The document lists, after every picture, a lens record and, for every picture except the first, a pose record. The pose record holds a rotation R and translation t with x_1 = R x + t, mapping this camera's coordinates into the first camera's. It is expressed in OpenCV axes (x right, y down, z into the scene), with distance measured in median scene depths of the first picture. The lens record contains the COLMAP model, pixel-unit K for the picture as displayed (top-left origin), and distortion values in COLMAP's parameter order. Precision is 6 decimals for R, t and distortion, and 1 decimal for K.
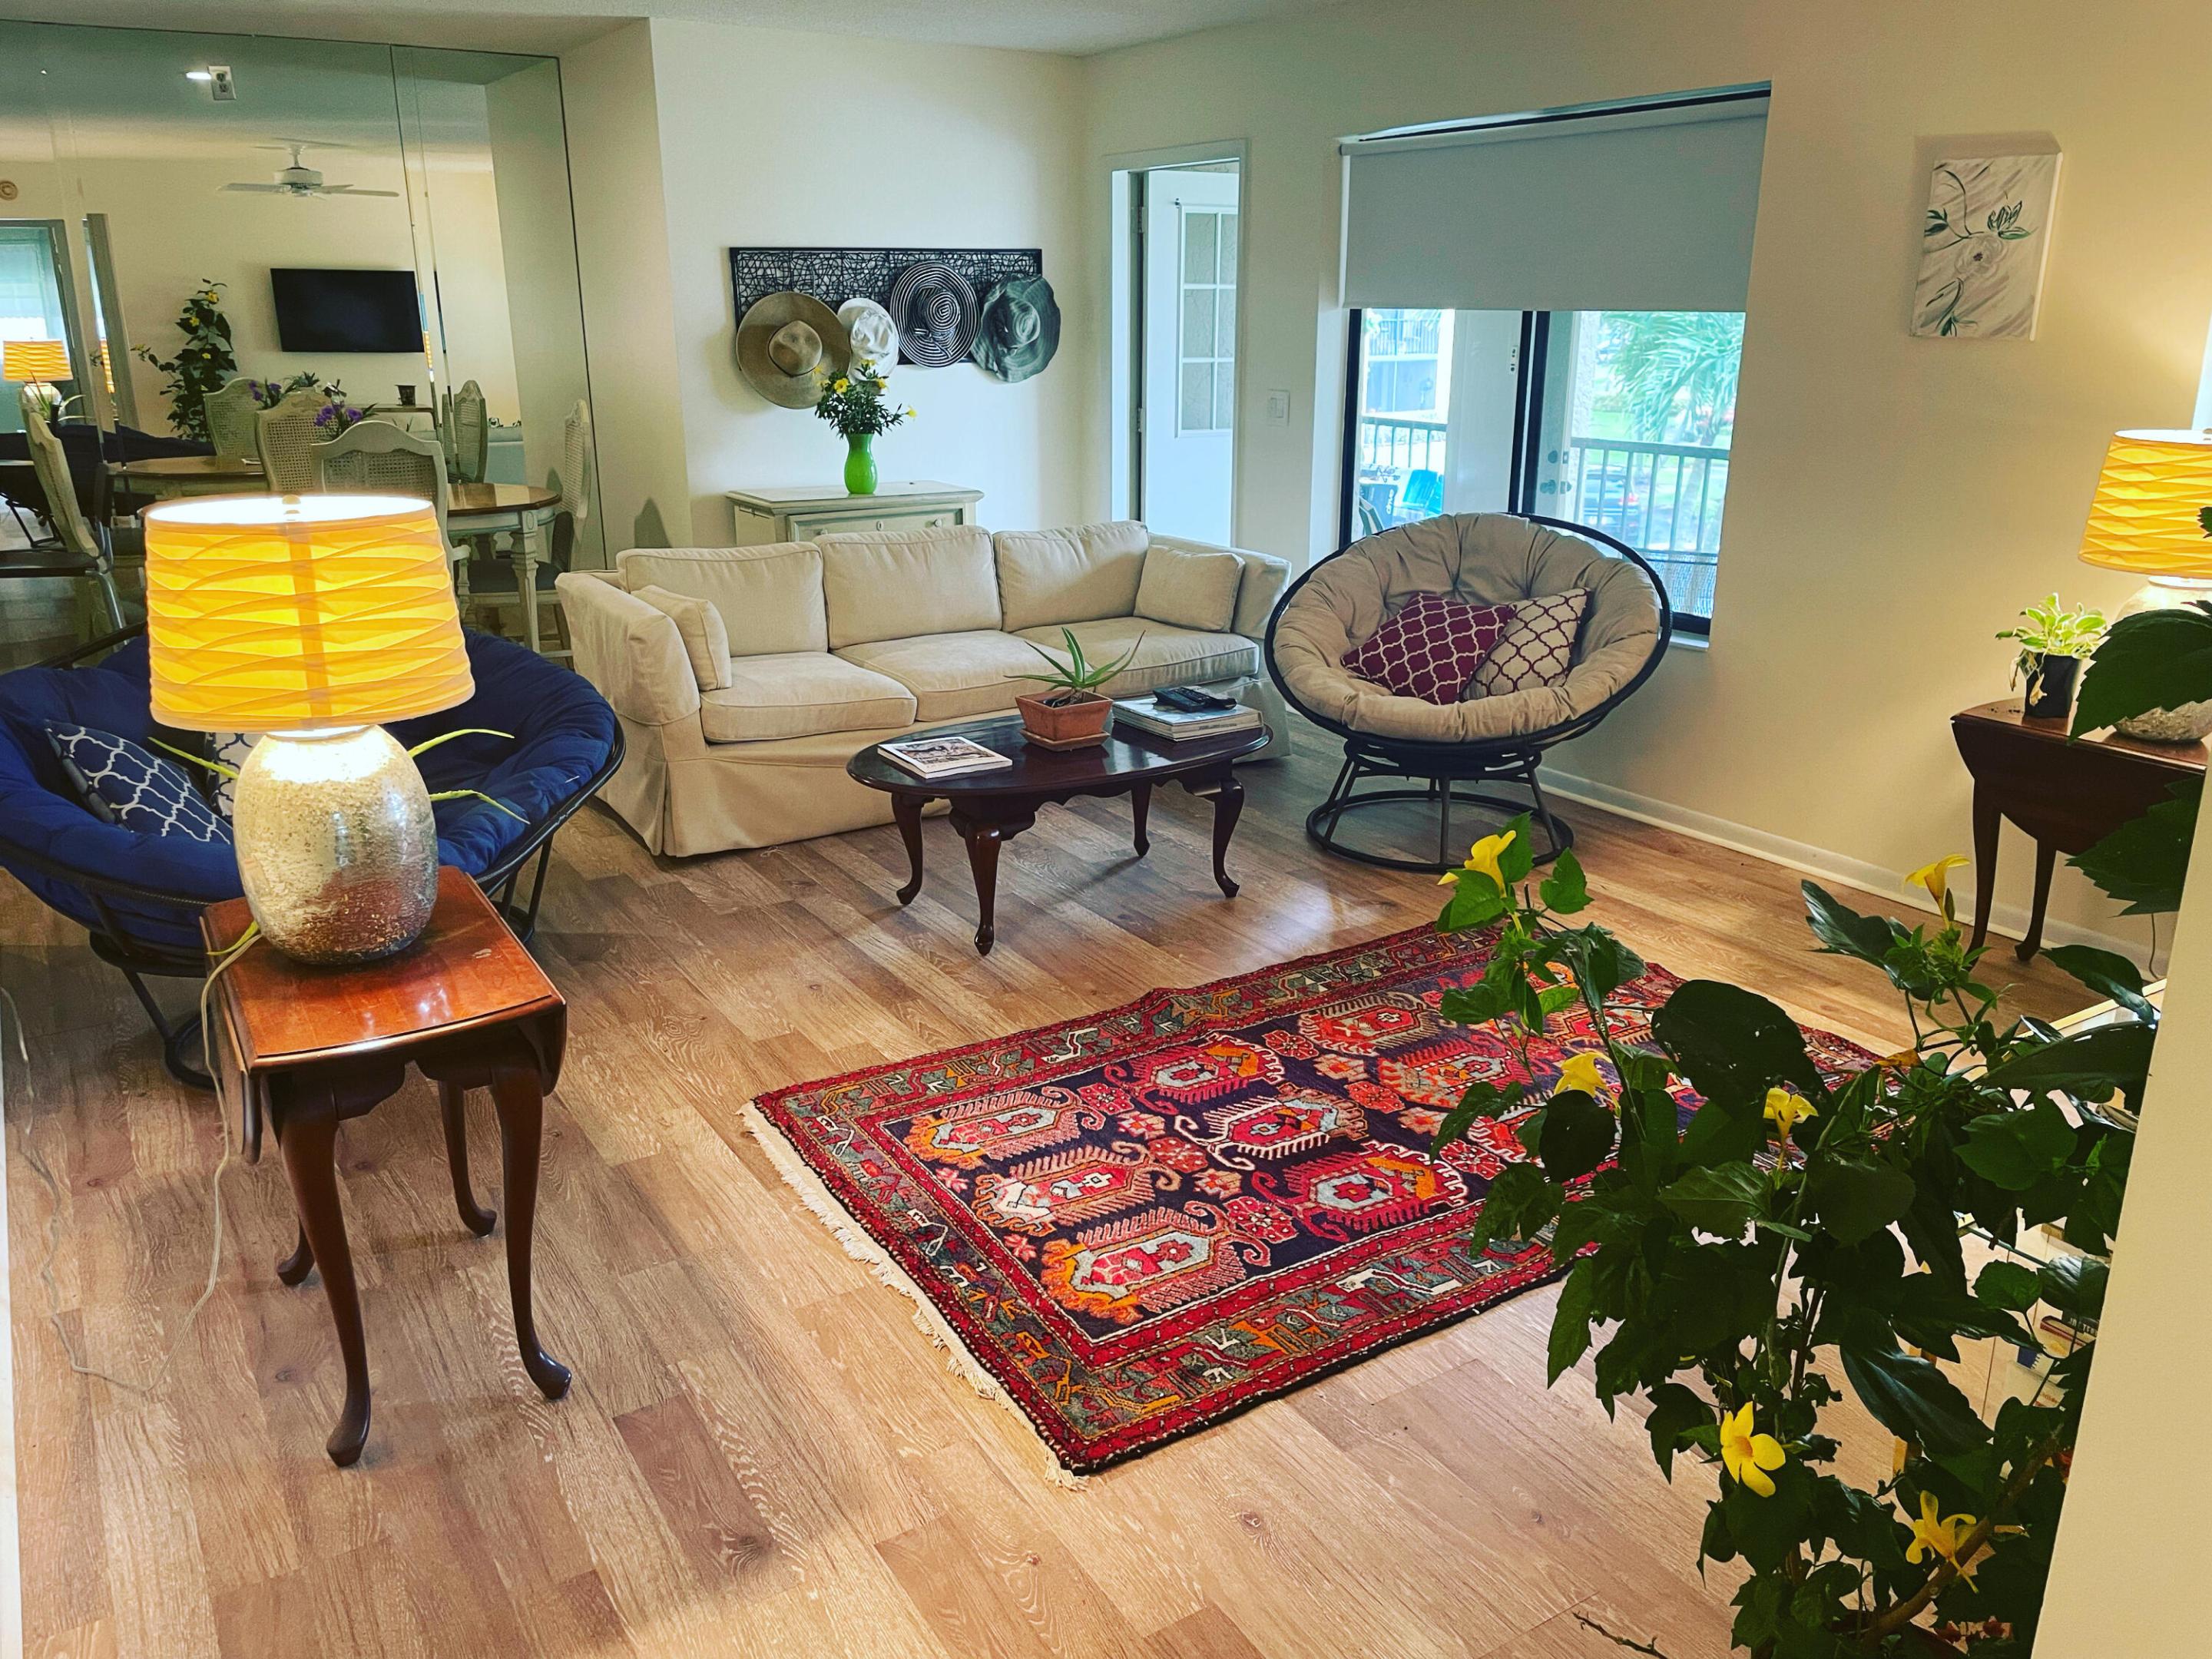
lens RADIAL K [[1650.7, 0, 1117.7], [0, 1650.7, 835.1], [0, 0, 1]] dist [0.080030, -0.101891]
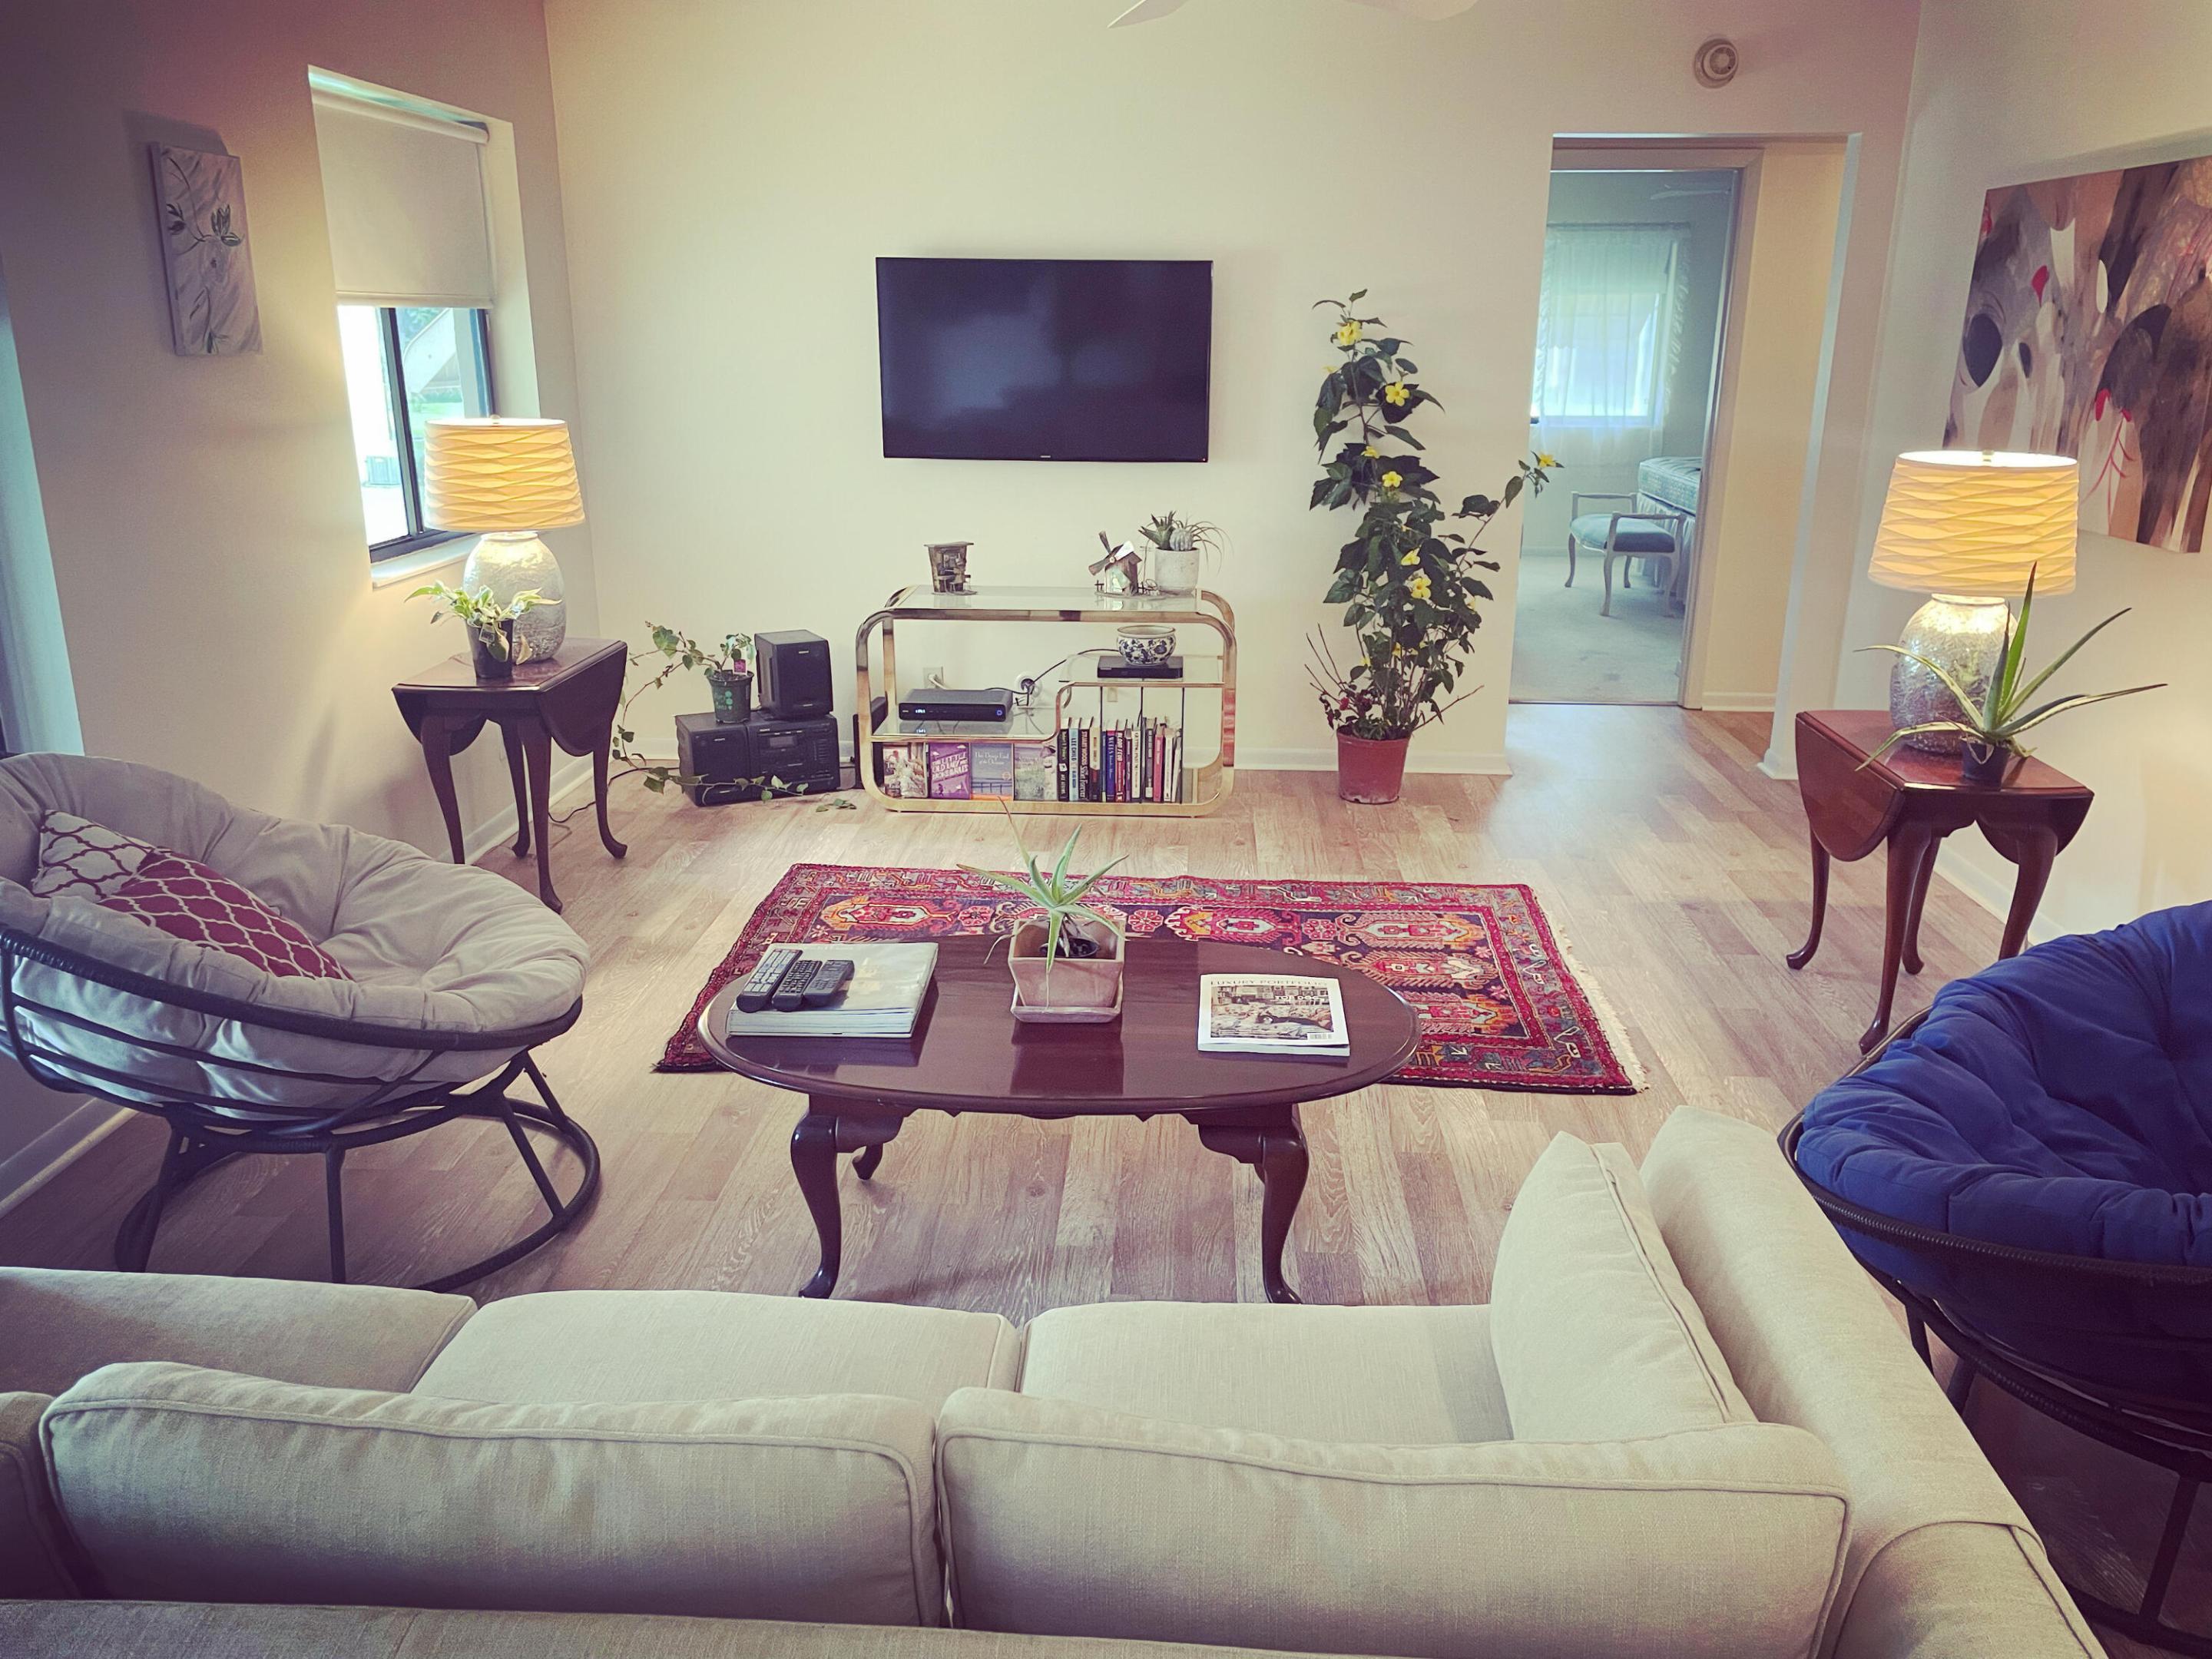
lens RADIAL K [[1650.7, 0, 1117.7], [0, 1650.7, 835.1], [0, 0, 1]] dist [0.080030, -0.101891]
pose [[-0.813809, -0.181477, 0.552070, -0.506856], [0.169019, 0.835008, 0.523636, -0.577522], [-0.556010, 0.519450, -0.648864, 1.779693]]
